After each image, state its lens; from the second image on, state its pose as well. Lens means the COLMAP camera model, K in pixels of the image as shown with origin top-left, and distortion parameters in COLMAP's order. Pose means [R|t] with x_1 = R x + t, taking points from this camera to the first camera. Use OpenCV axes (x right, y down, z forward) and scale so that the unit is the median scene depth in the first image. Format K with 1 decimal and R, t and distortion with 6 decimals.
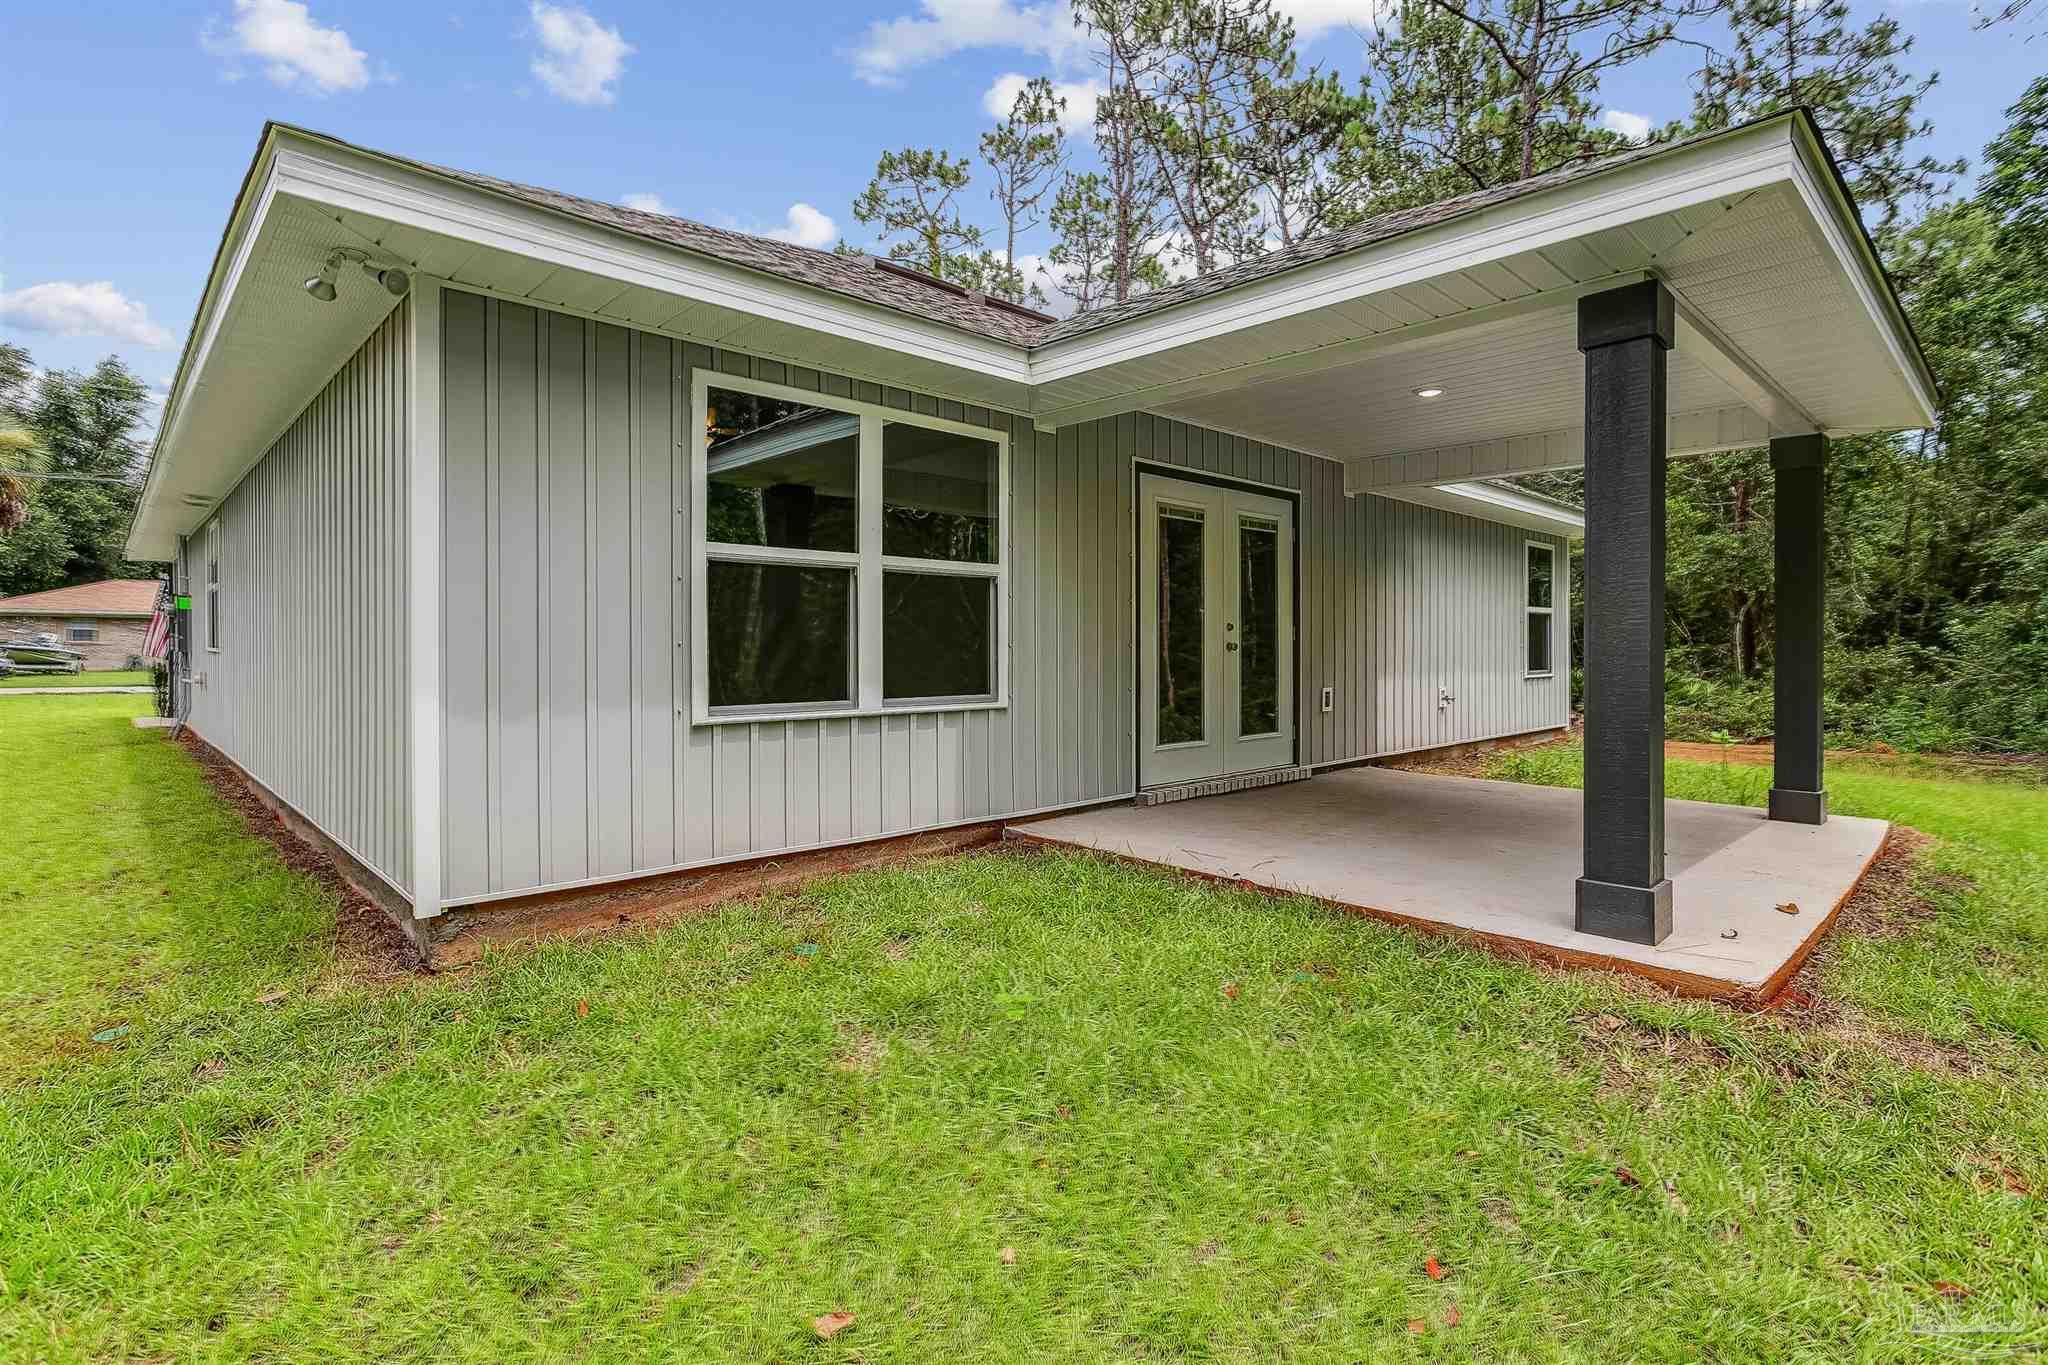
lens RADIAL K [[996.0, 0, 1018.0], [0, 996.0, 649.8], [0, 0, 1]] dist [0.002530, 0.000299]
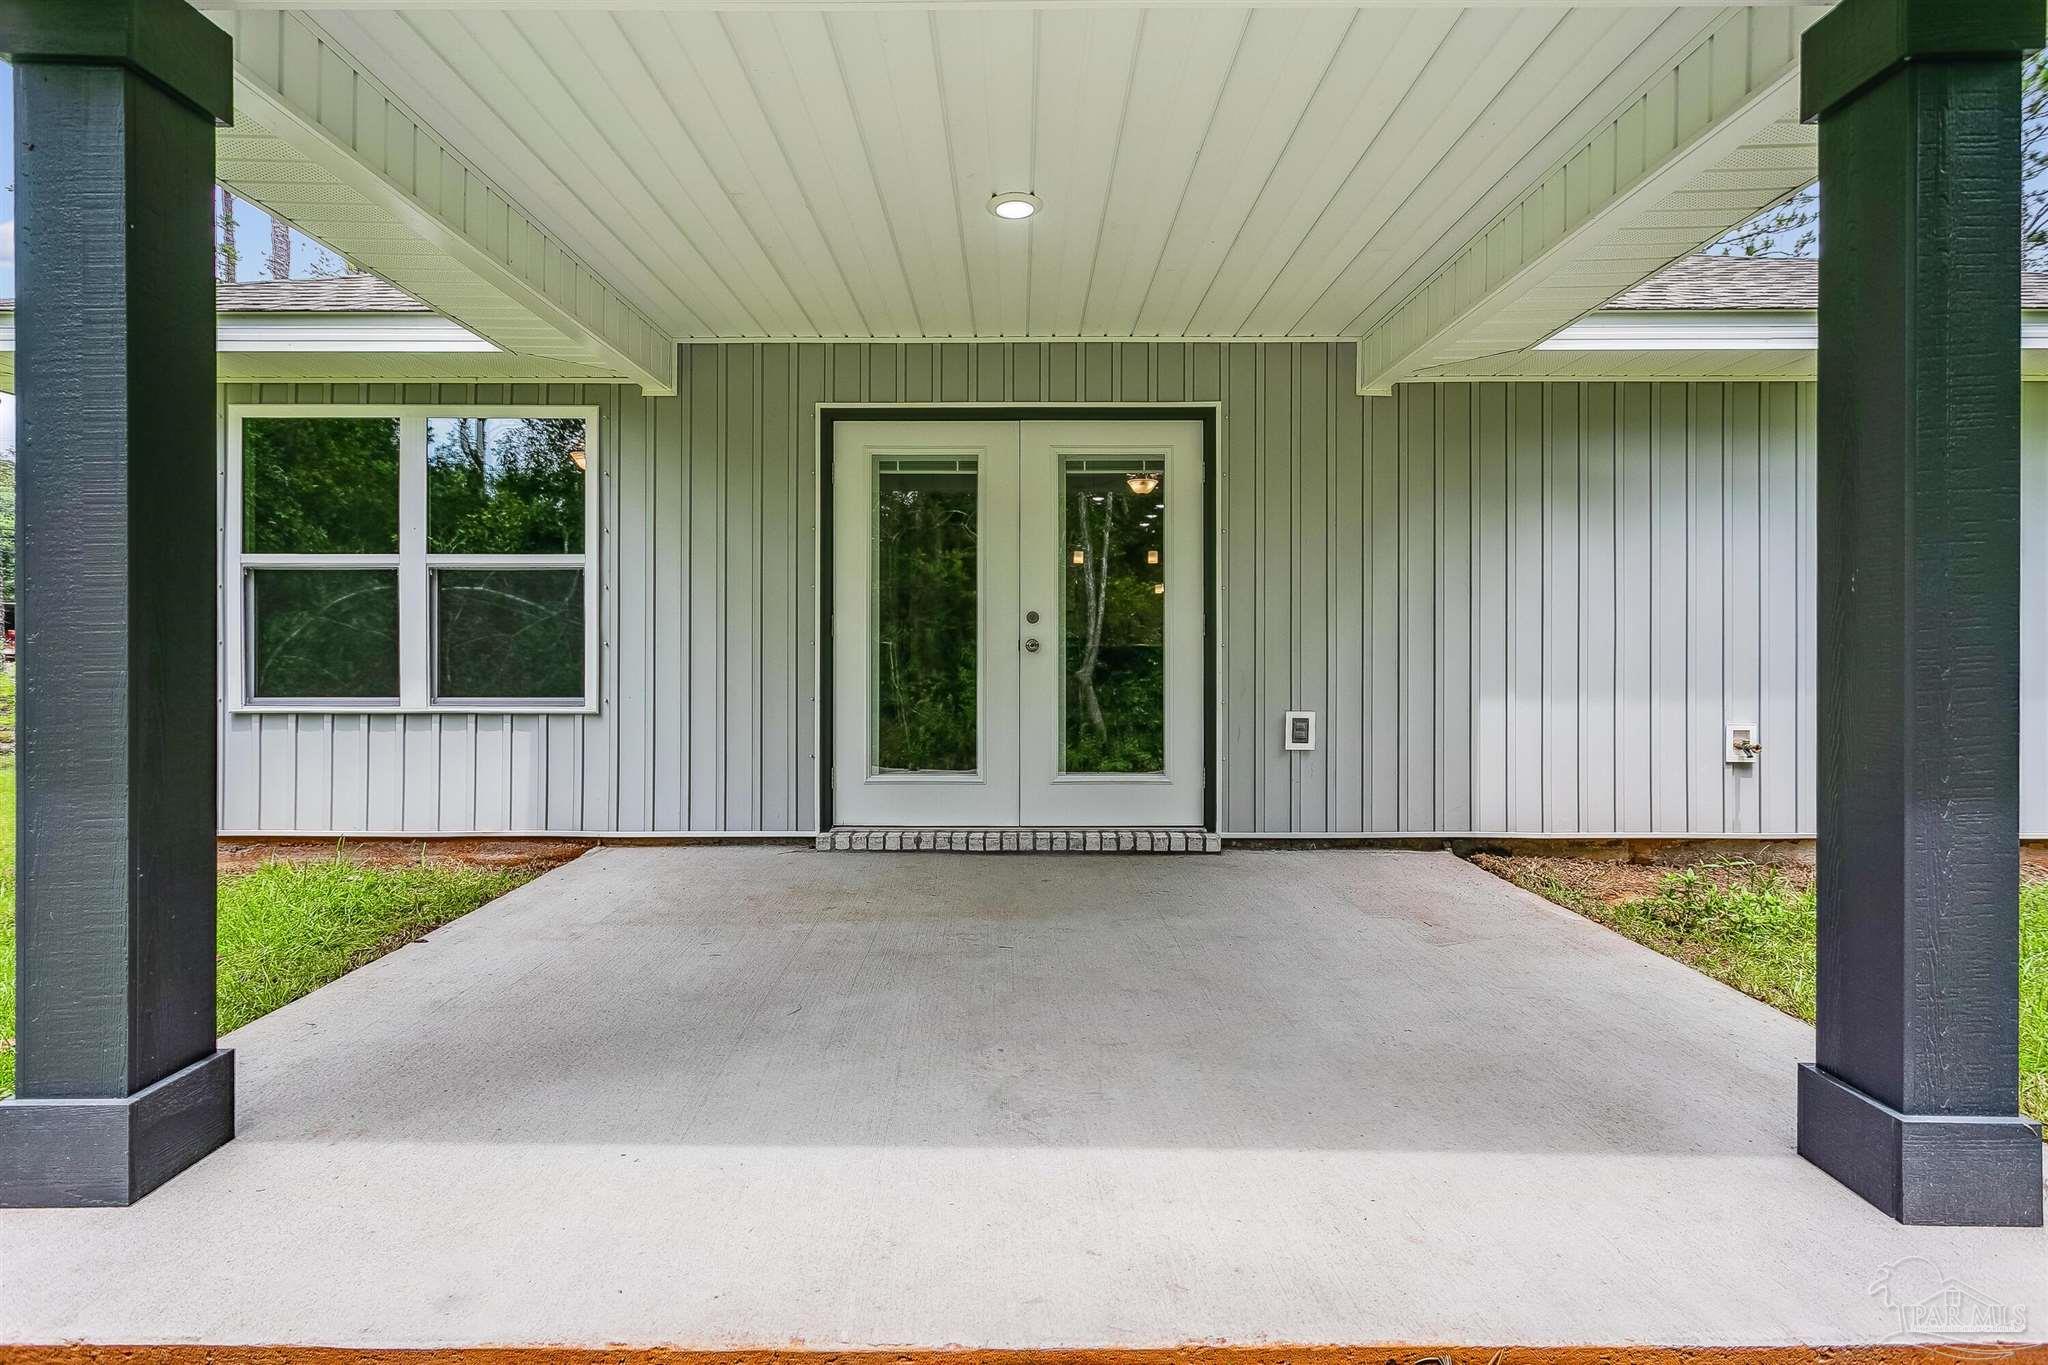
lens RADIAL K [[997.9, 0, 1017.9], [0, 997.9, 647.8], [0, 0, 1]] dist [0.022626, 0.000069]
pose [[0.704733, -0.000058, -0.709472, 0.831446], [-0.001958, 0.999996, -0.002027, 0.000502], [0.709470, 0.002818, 0.704730, 0.587523]]
